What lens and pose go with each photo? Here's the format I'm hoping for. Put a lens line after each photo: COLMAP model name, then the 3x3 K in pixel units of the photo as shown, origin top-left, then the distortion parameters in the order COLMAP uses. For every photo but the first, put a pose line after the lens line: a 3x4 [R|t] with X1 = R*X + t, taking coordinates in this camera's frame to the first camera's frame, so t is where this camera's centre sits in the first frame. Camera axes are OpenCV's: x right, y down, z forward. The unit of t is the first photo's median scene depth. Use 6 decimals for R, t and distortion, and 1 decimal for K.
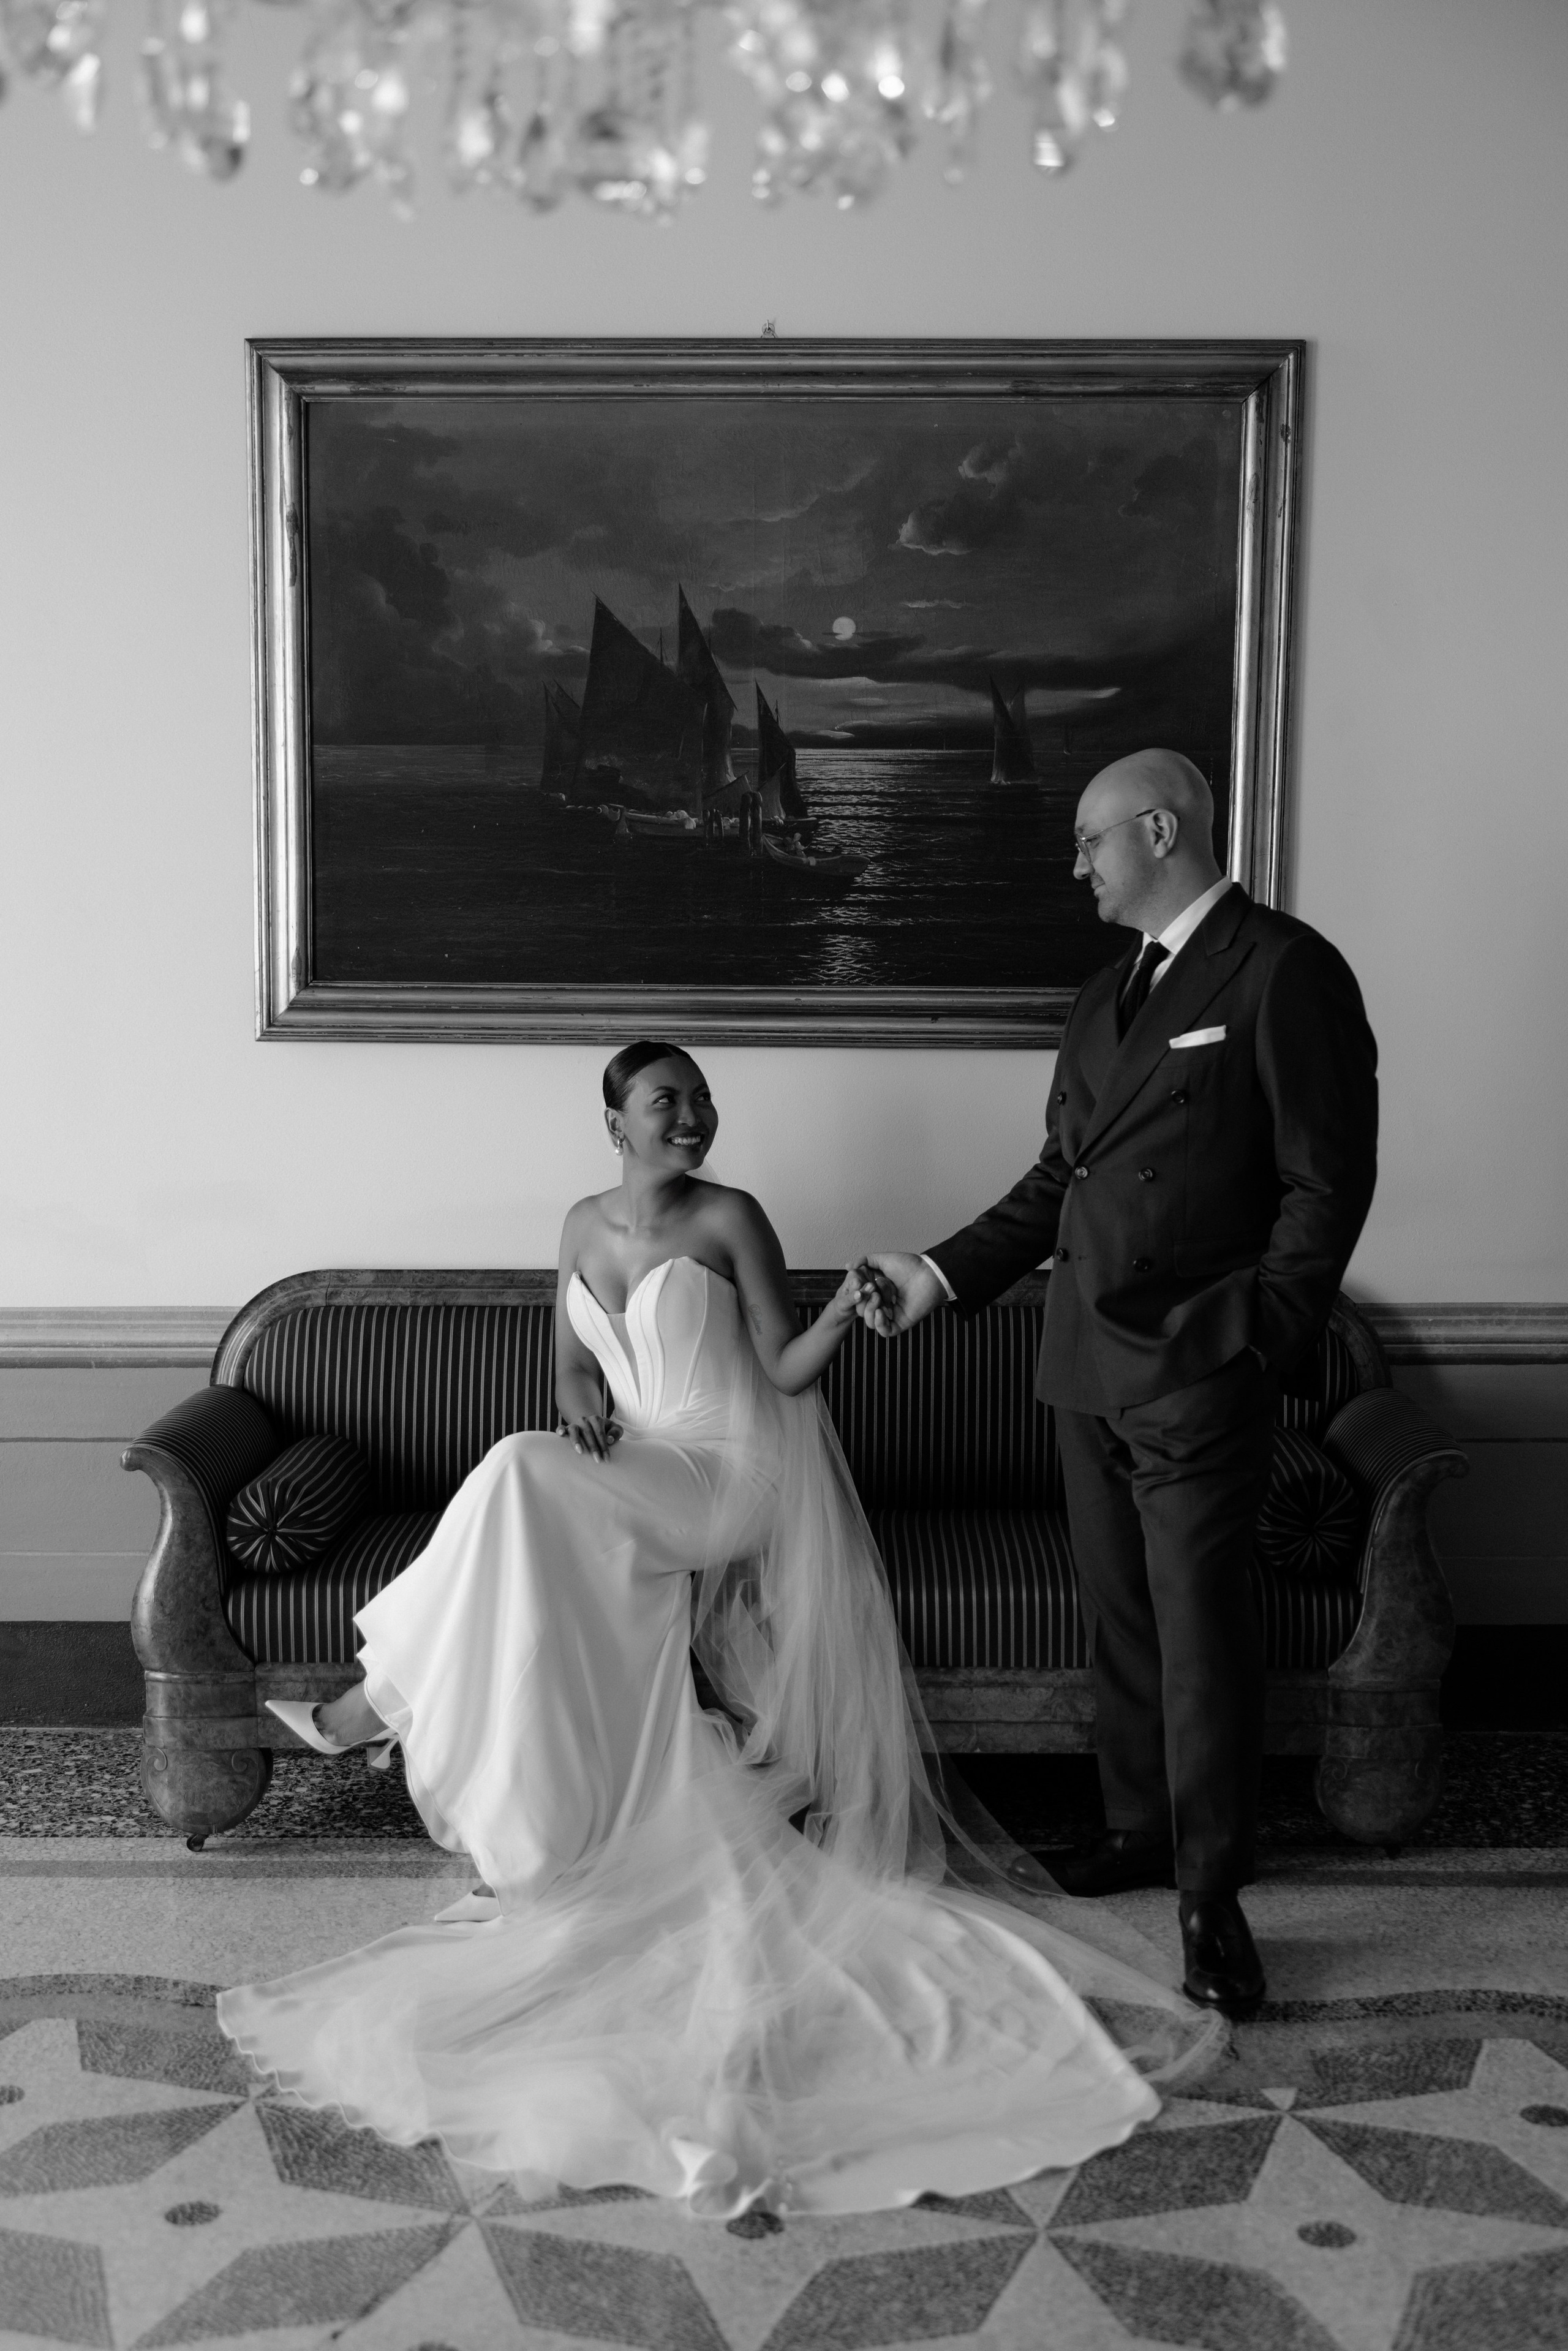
lens RADIAL K [[2614.9, 0, 784.0], [0, 2614.9, 1175.5], [0, 0, 1]] dist [0.145795, 0.000049]
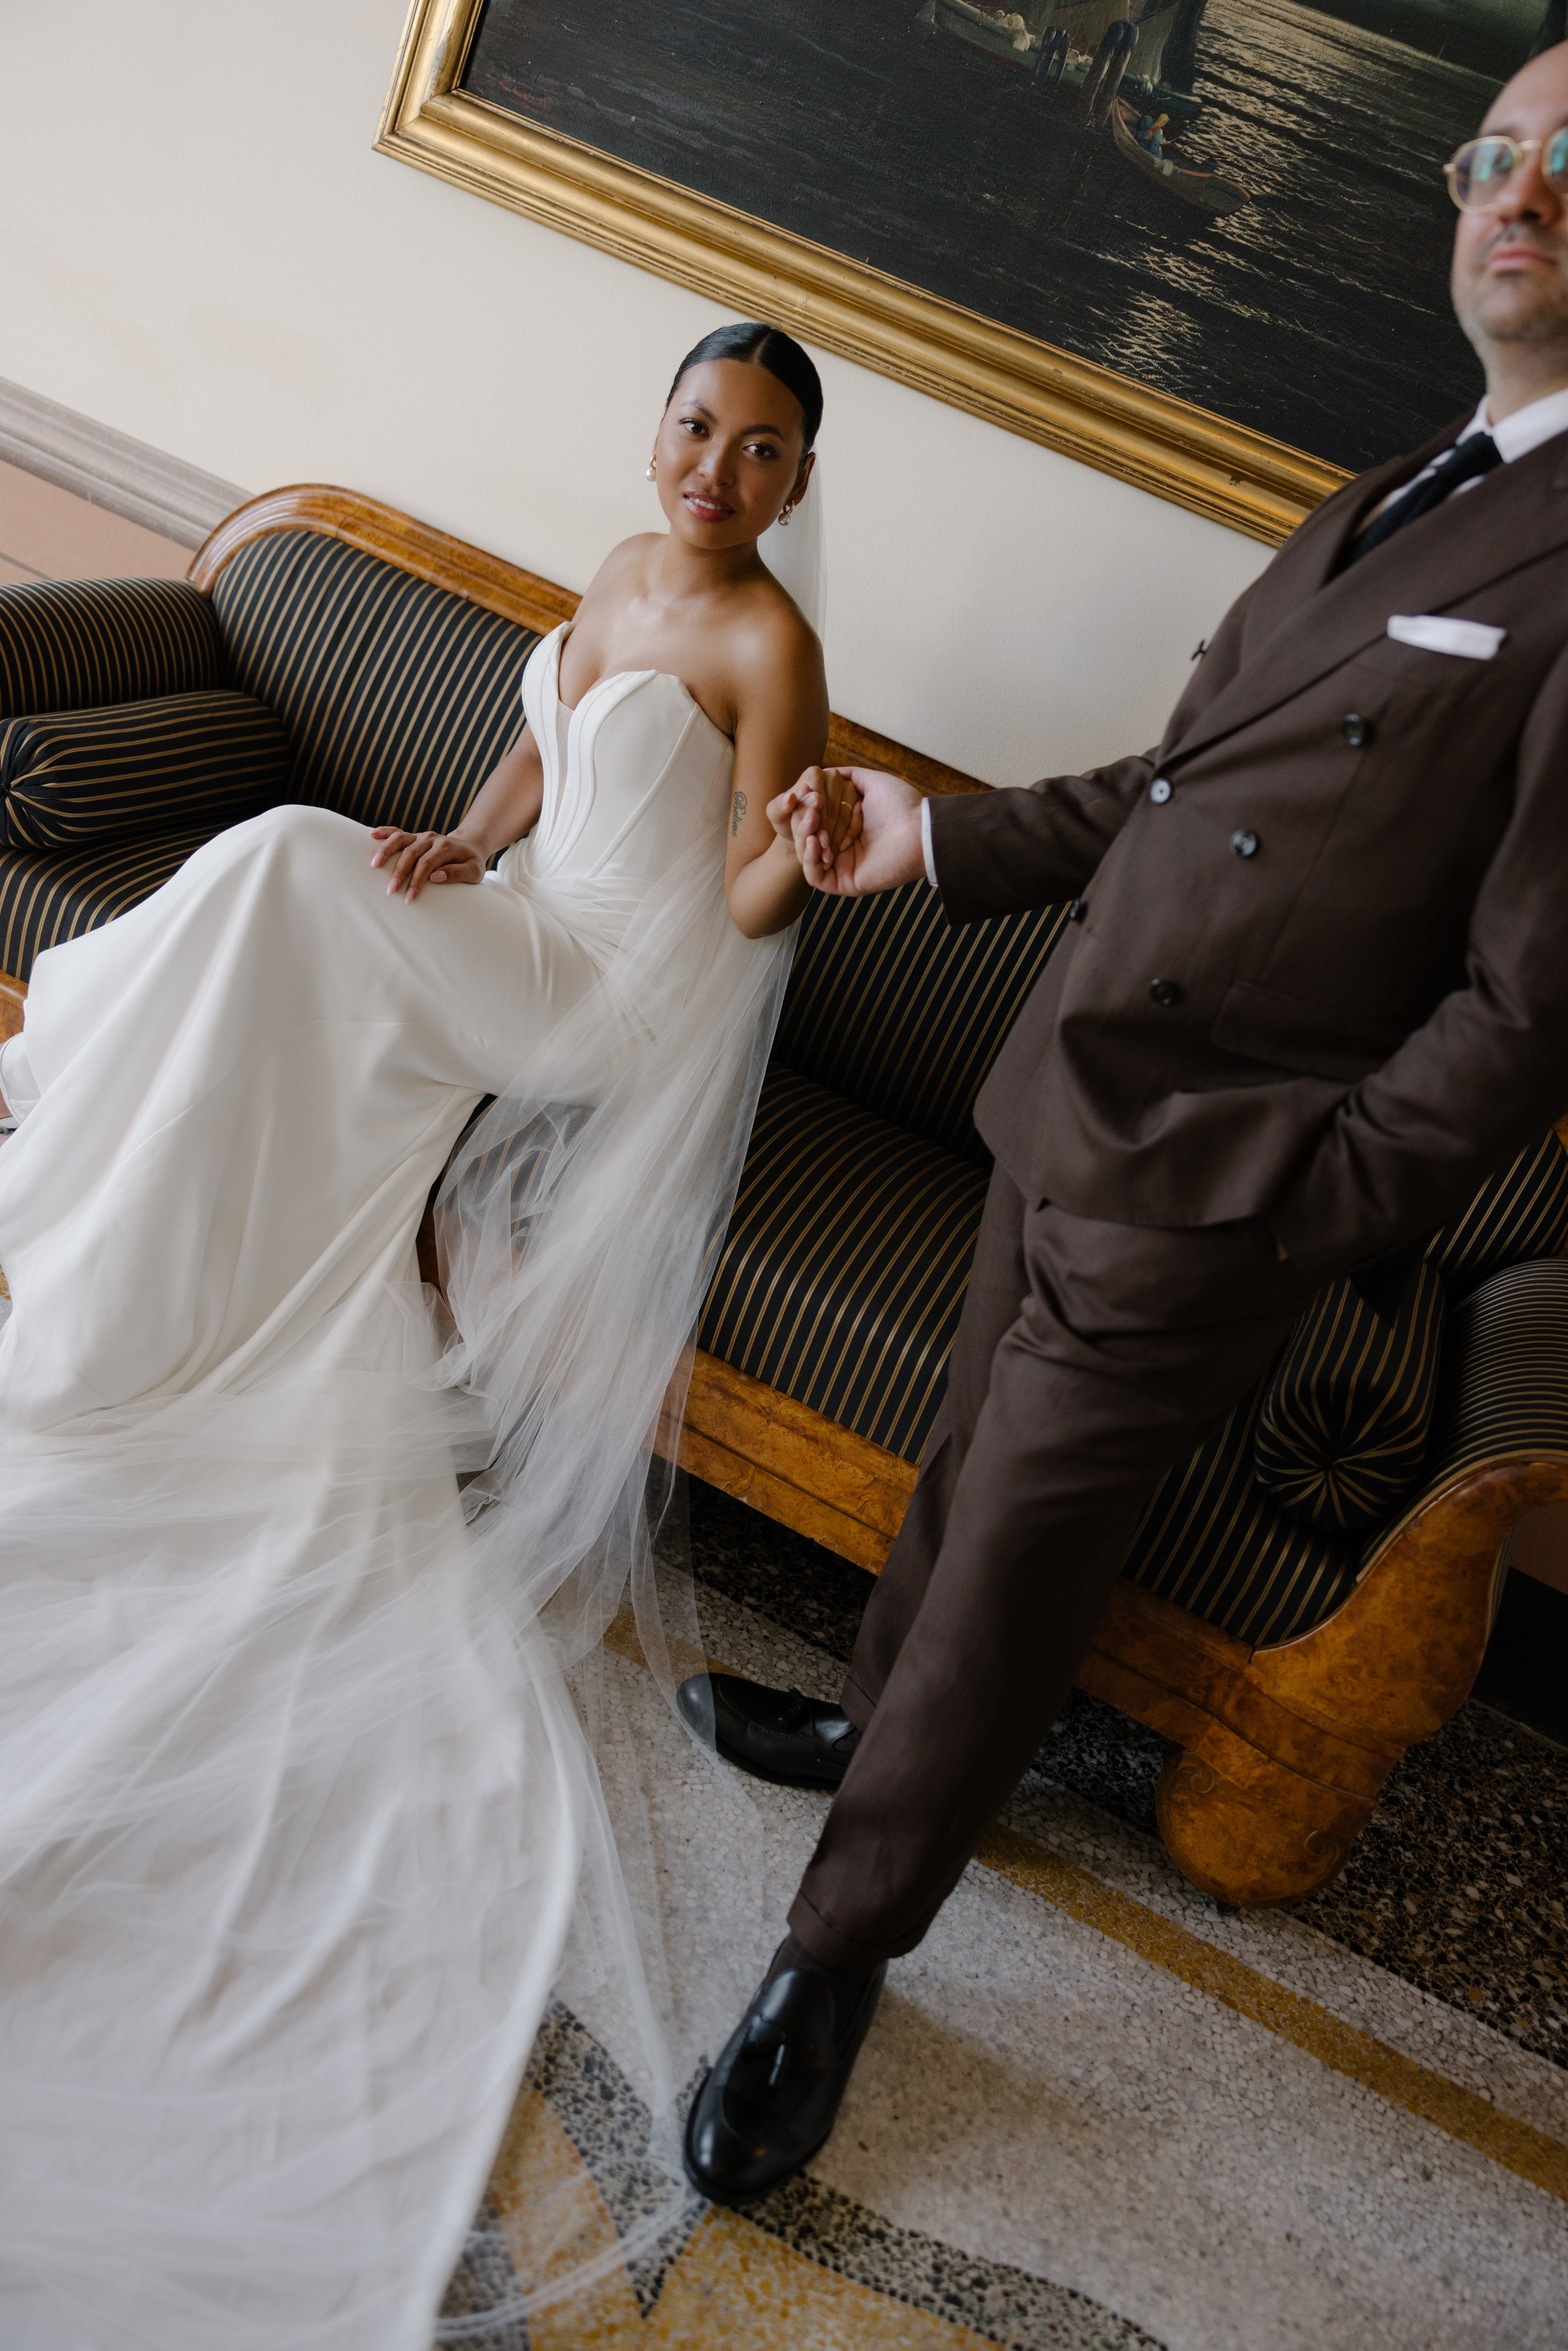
lens RADIAL K [[2642.7, 0, 594.1], [0, 2642.7, 1173.7], [0, 0, 1]] dist [0.051533, 0.139565]
pose [[0.895776, 0.424182, -0.132872, 0.083607], [-0.379893, 0.885769, 0.266637, -0.024031], [0.230797, -0.188370, 0.954594, 0.307994]]
